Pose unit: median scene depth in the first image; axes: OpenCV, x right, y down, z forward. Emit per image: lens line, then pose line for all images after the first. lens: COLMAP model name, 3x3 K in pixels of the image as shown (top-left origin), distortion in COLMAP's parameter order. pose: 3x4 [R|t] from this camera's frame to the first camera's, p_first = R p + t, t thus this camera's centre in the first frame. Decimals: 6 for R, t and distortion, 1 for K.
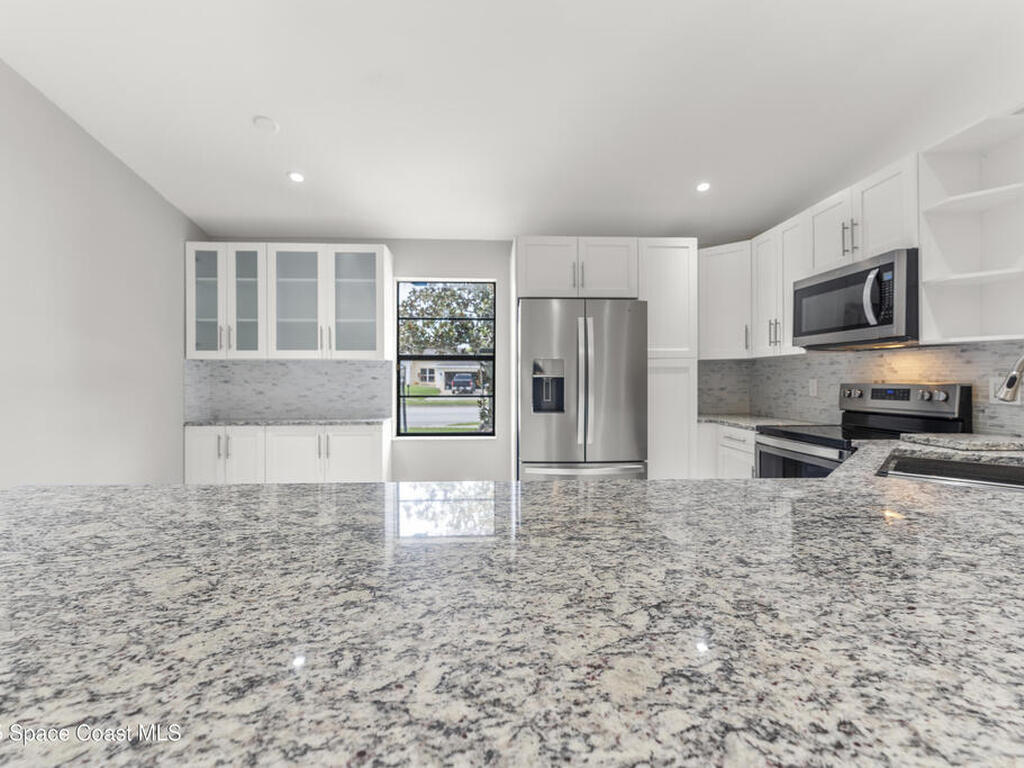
lens RADIAL K [[459.1, 0, 516.3], [0, 459.1, 383.2], [0, 0, 1]] dist [-0.002810, 0.000494]
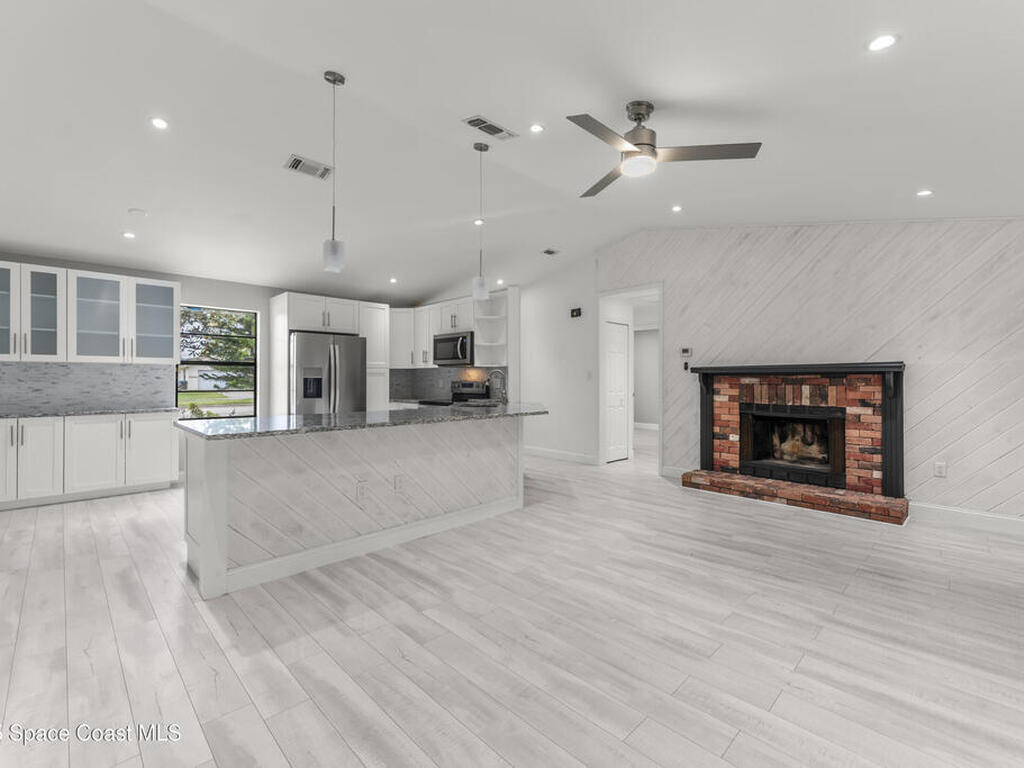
lens RADIAL K [[459.1, 0, 511.5], [0, 459.1, 378.9], [0, 0, 1]] dist [-0.002810, 0.000494]
pose [[0.748966, 0.001974, 0.662605, -0.470921], [0.002573, 0.999979, -0.005887, 0.002795], [-0.662603, 0.006114, 0.748946, -0.734781]]
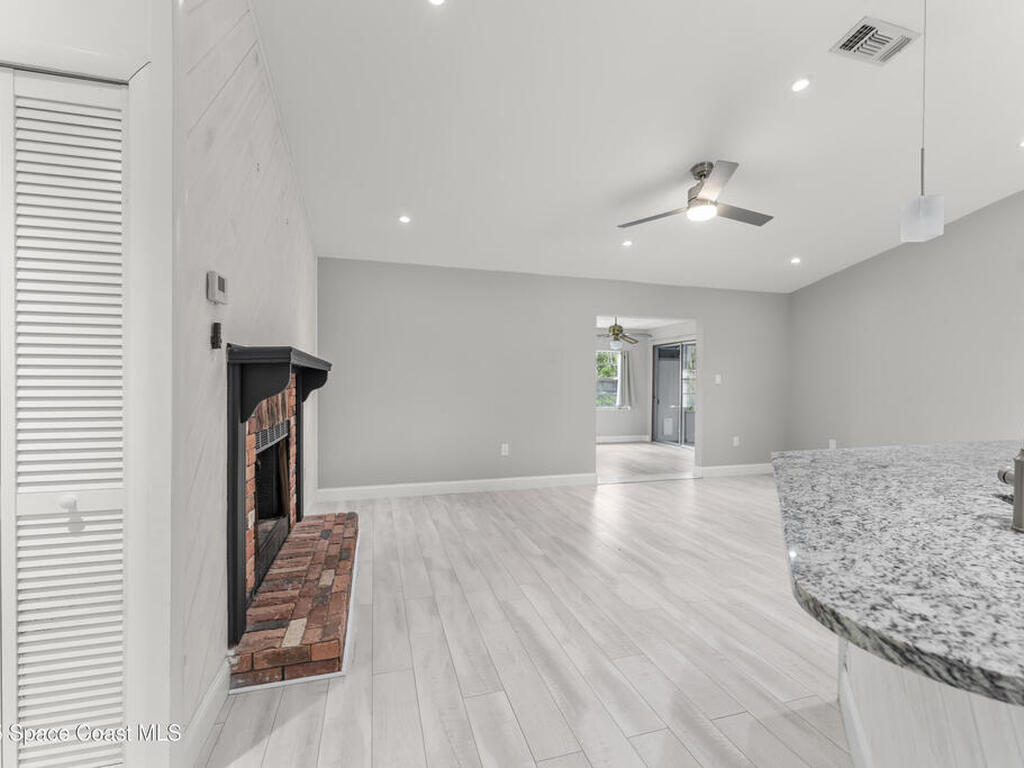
lens RADIAL K [[459.1, 0, 506.8], [0, 459.1, 384.2], [0, 0, 1]] dist [-0.002810, 0.000494]
pose [[-0.972838, -0.001736, -0.231480, 0.813366], [-0.005025, 0.999895, 0.013621, -0.007483], [0.231432, 0.014415, -0.972744, 0.543831]]
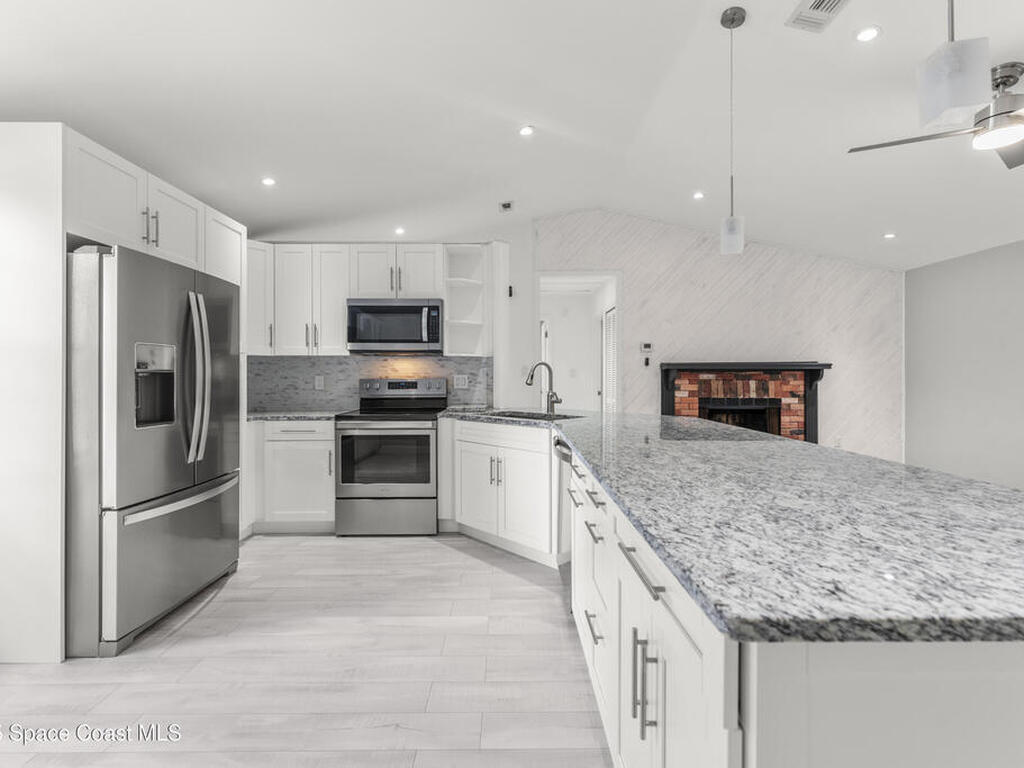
lens RADIAL K [[459.1, 0, 509.4], [0, 459.1, 378.7], [0, 0, 1]] dist [-0.002810, 0.000494]
pose [[0.047673, -0.005465, 0.998848, -0.519723], [0.006689, 0.999964, 0.005152, -0.003283], [-0.998841, 0.006436, 0.047707, 0.406106]]
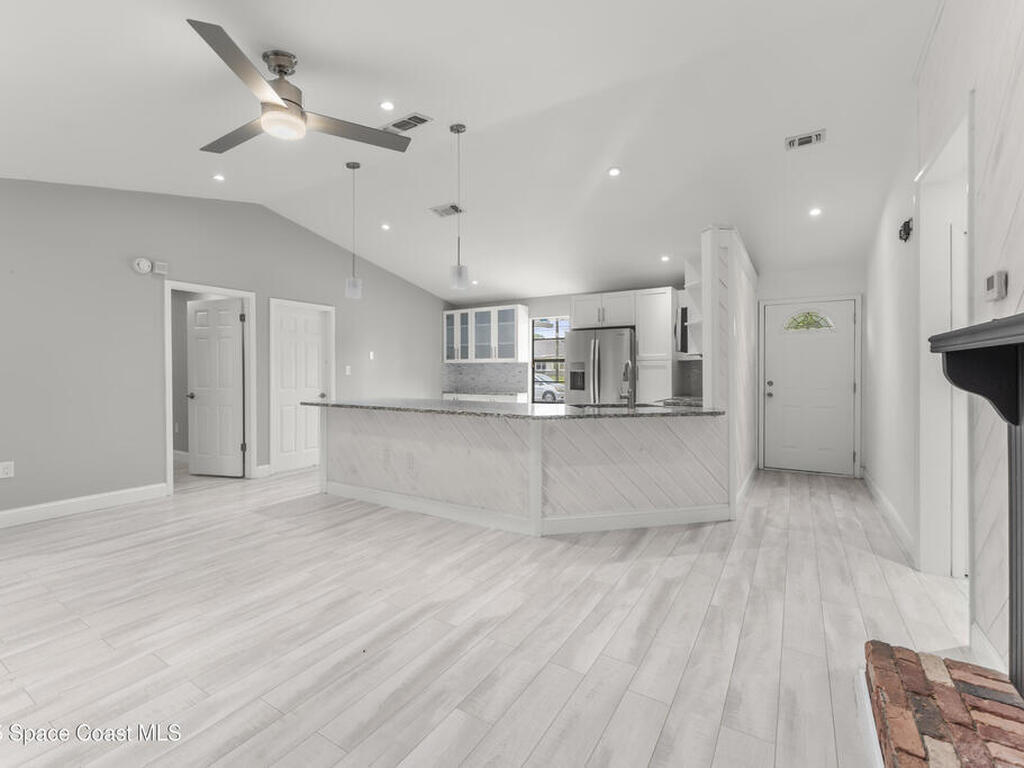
lens RADIAL K [[459.1, 0, 513.4], [0, 459.1, 376.0], [0, 0, 1]] dist [-0.002810, 0.000494]
pose [[0.823425, 0.005281, -0.567401, 0.841238], [-0.003820, 0.999986, 0.003764, -0.000559], [0.567413, -0.000932, 0.823433, -0.657158]]
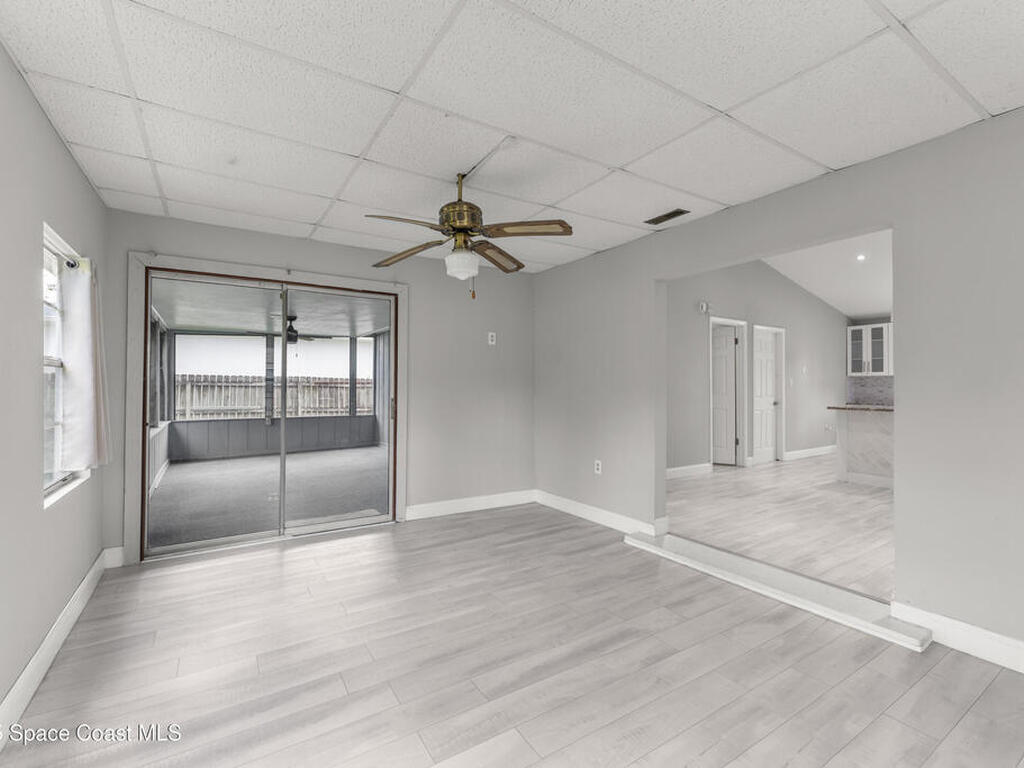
lens RADIAL K [[459.1, 0, 508.9], [0, 459.1, 381.3], [0, 0, 1]] dist [-0.002810, 0.000494]
pose [[0.494650, -0.011895, -0.869011, 0.473479], [-0.007556, 0.999810, -0.017986, 0.029170], [0.869060, 0.015464, 0.494466, -1.697038]]
